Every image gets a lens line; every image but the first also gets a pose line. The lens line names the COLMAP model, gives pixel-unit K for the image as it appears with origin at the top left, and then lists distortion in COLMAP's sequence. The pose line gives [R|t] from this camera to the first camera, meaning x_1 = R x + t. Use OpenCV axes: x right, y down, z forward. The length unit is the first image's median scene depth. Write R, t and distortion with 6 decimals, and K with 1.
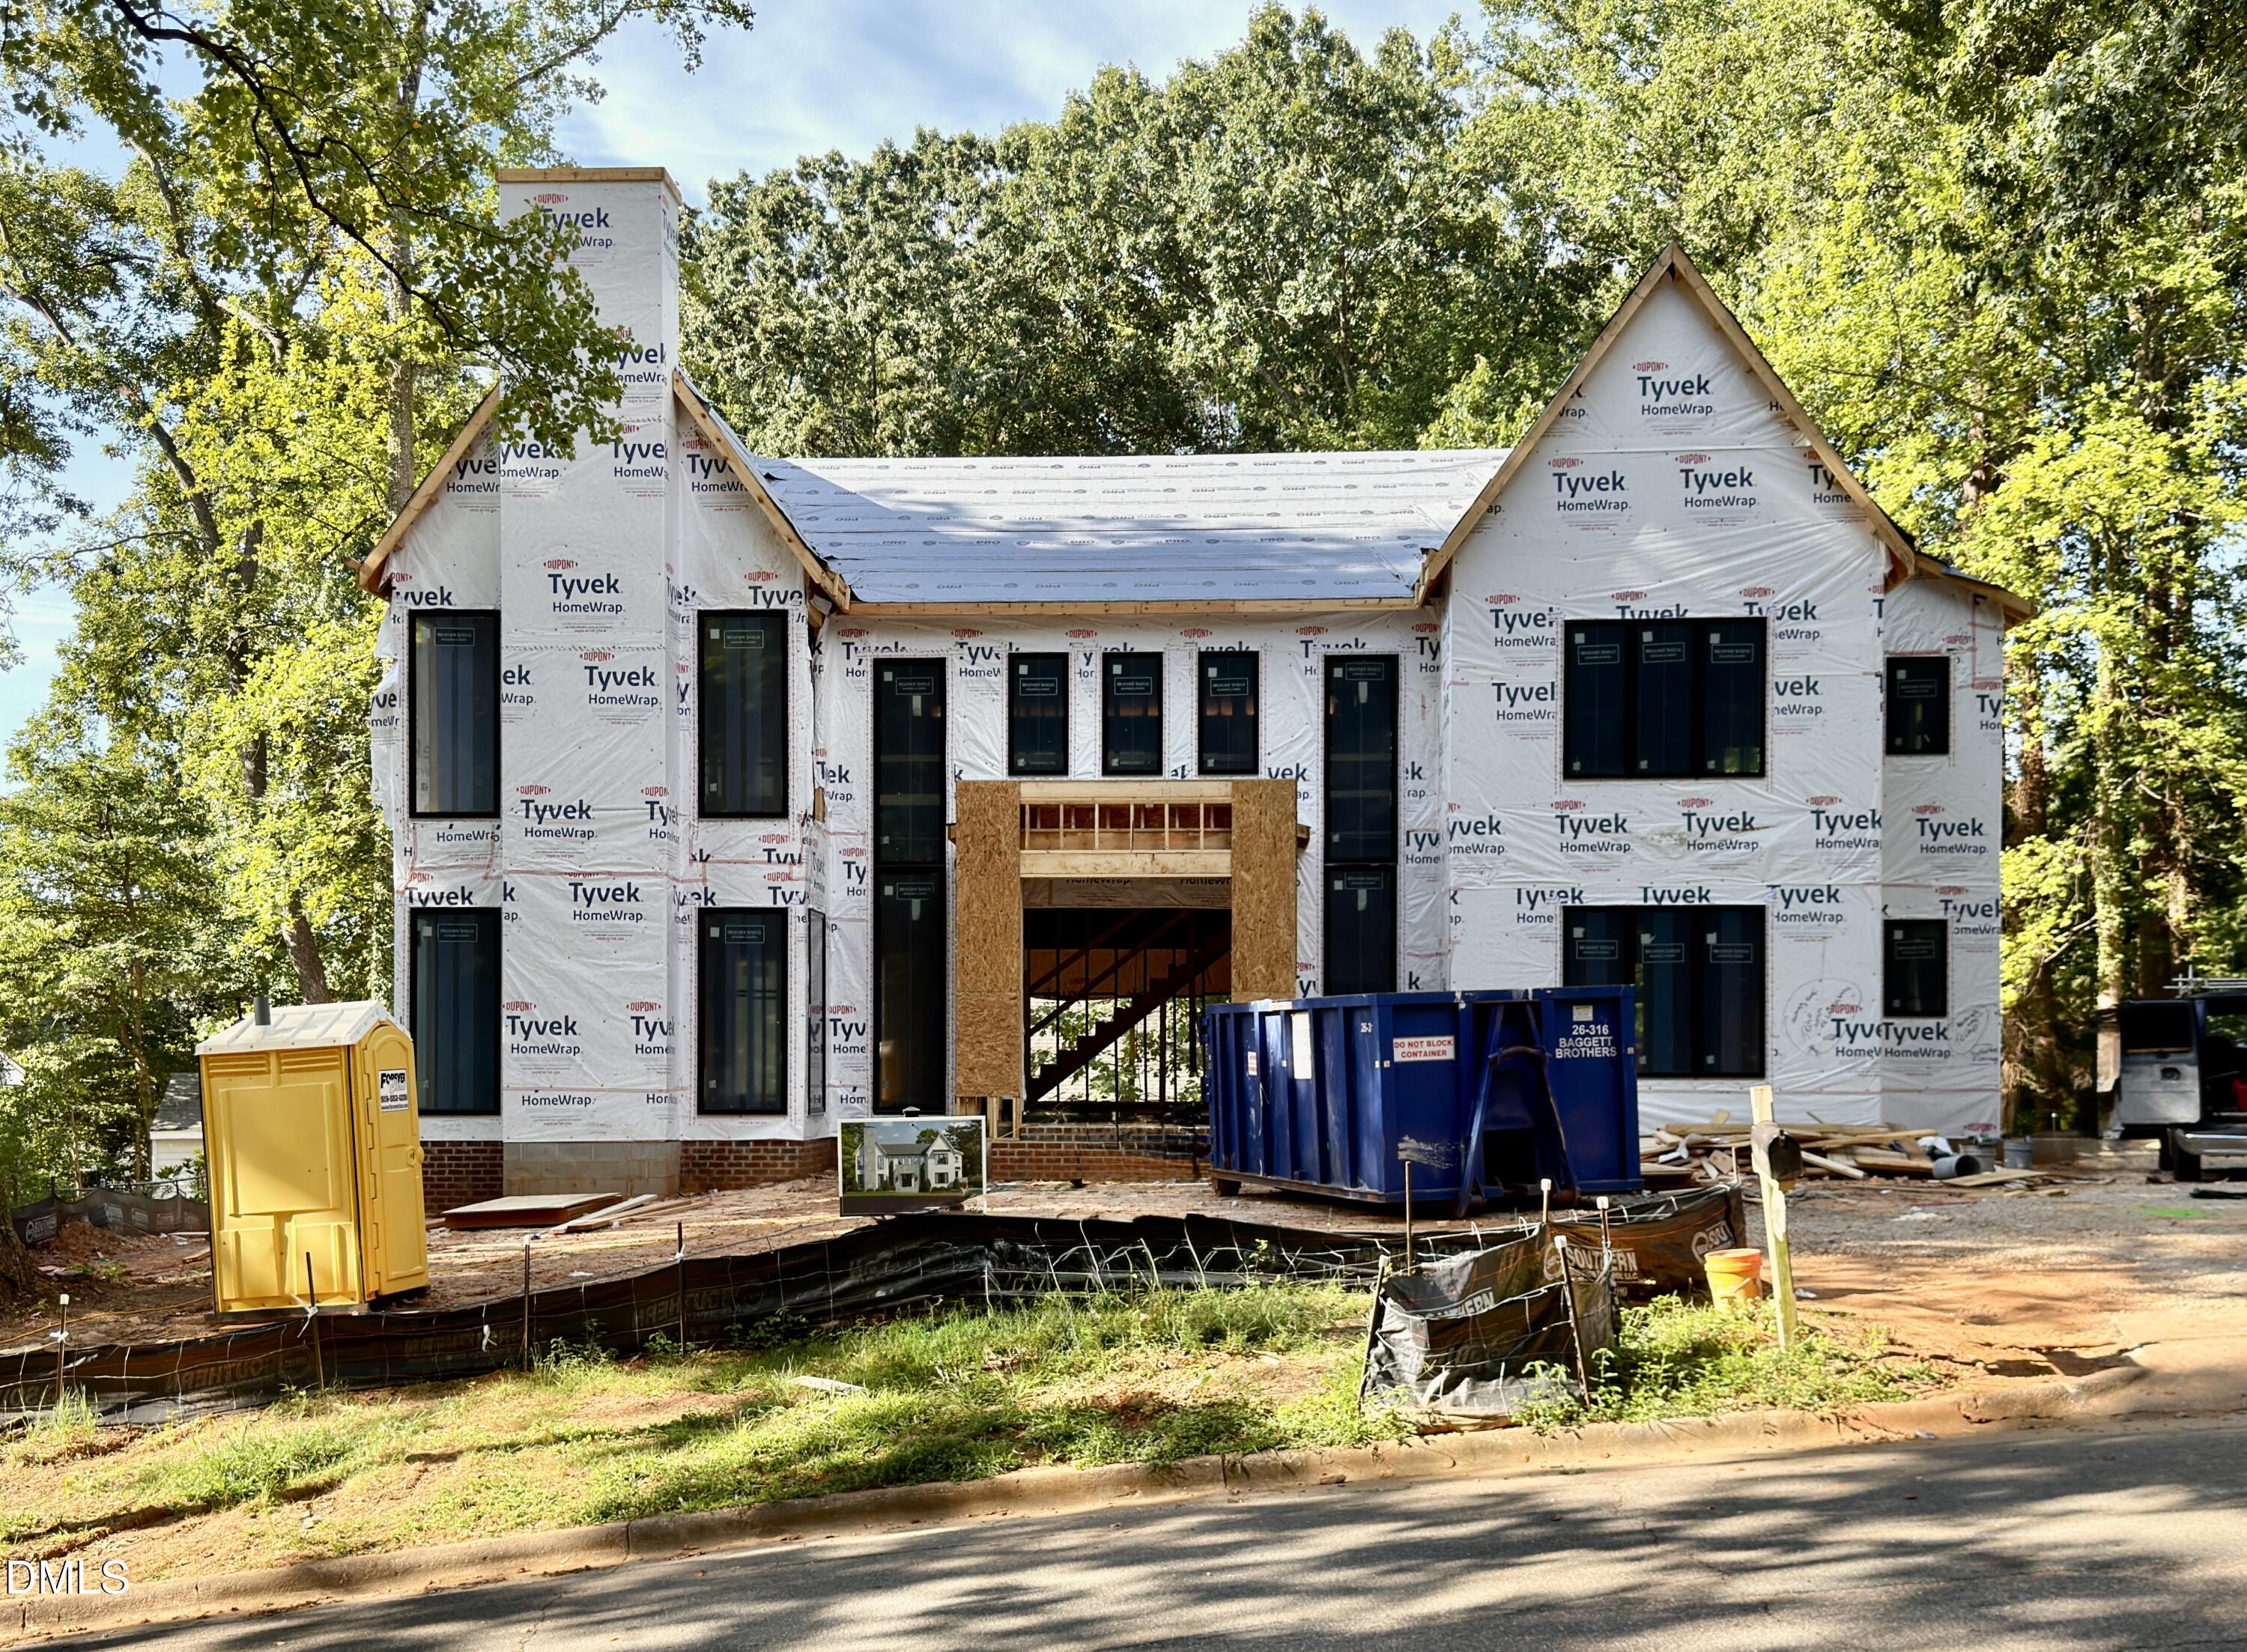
lens RADIAL K [[2285.9, 0, 1123.3], [0, 2285.9, 1049.4], [0, 0, 1]] dist [0.106726, -0.011569]
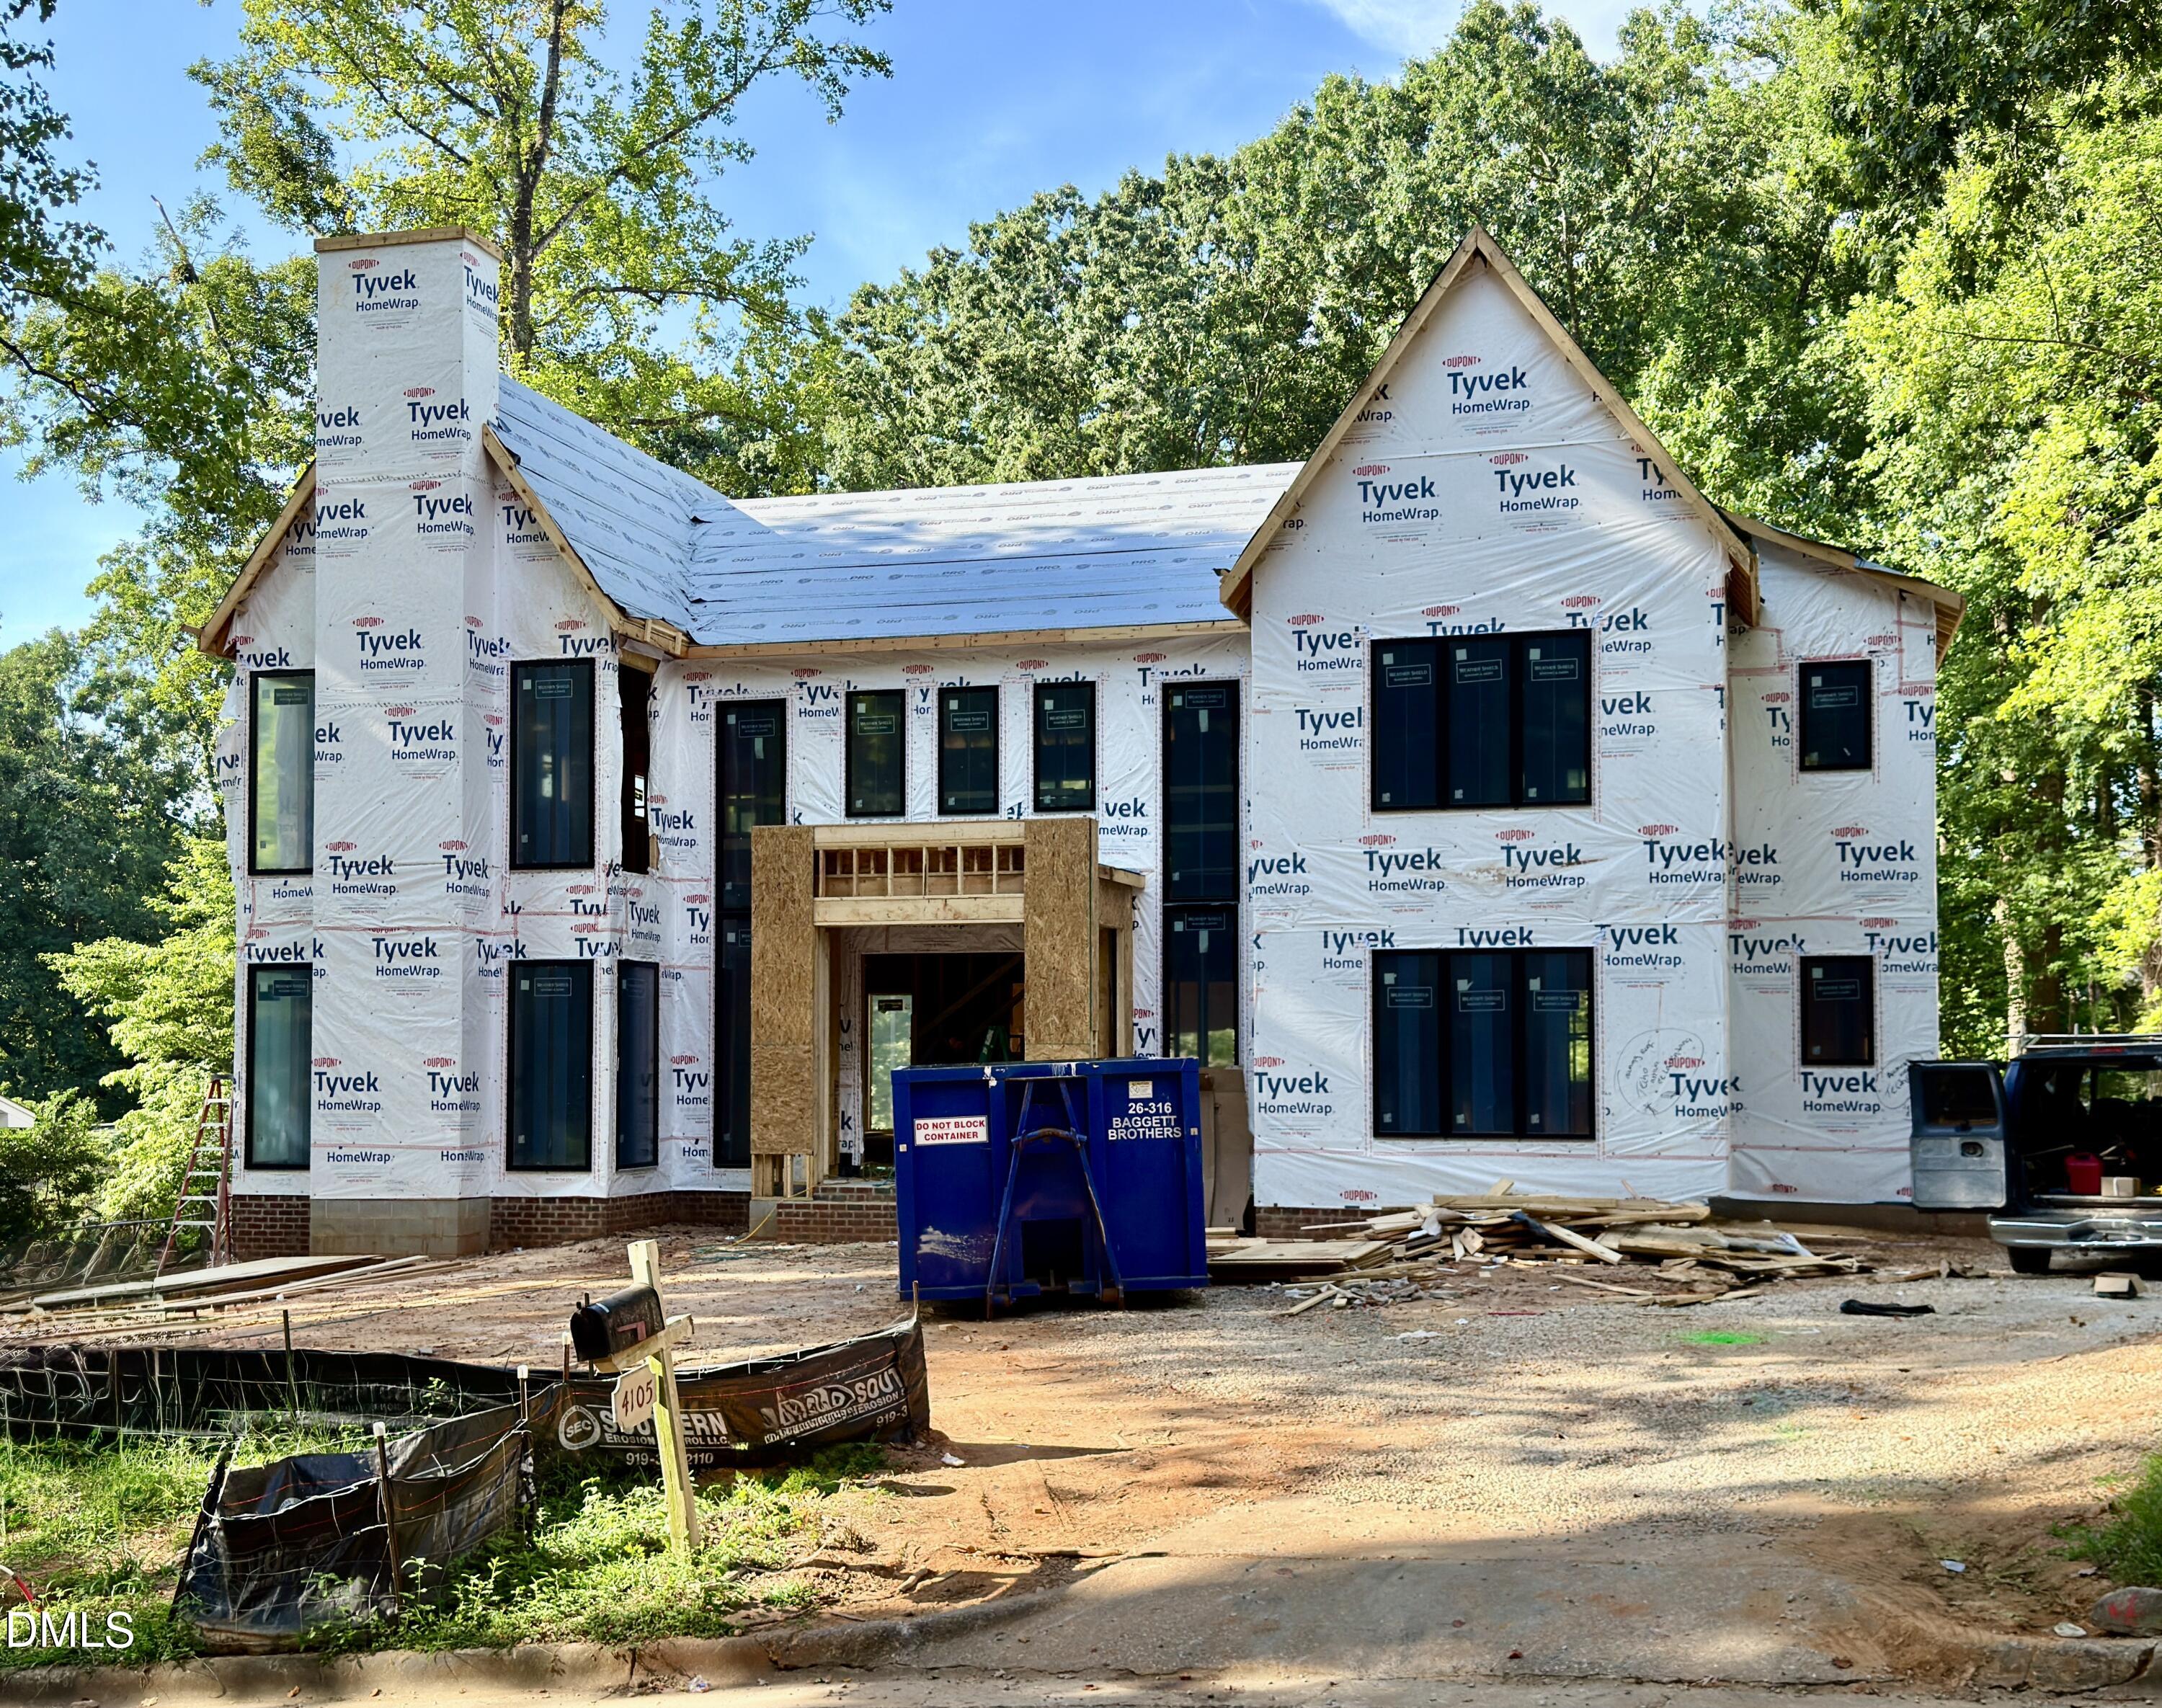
lens RADIAL K [[2259.9, 0, 1081.2], [0, 2259.9, 983.0], [0, 0, 1]] dist [0.113290, -0.008080]
pose [[0.979552, -0.008995, -0.200988, 0.252853], [0.003124, 0.999560, -0.029507, -0.022375], [0.201165, 0.028276, 0.979149, 0.090463]]
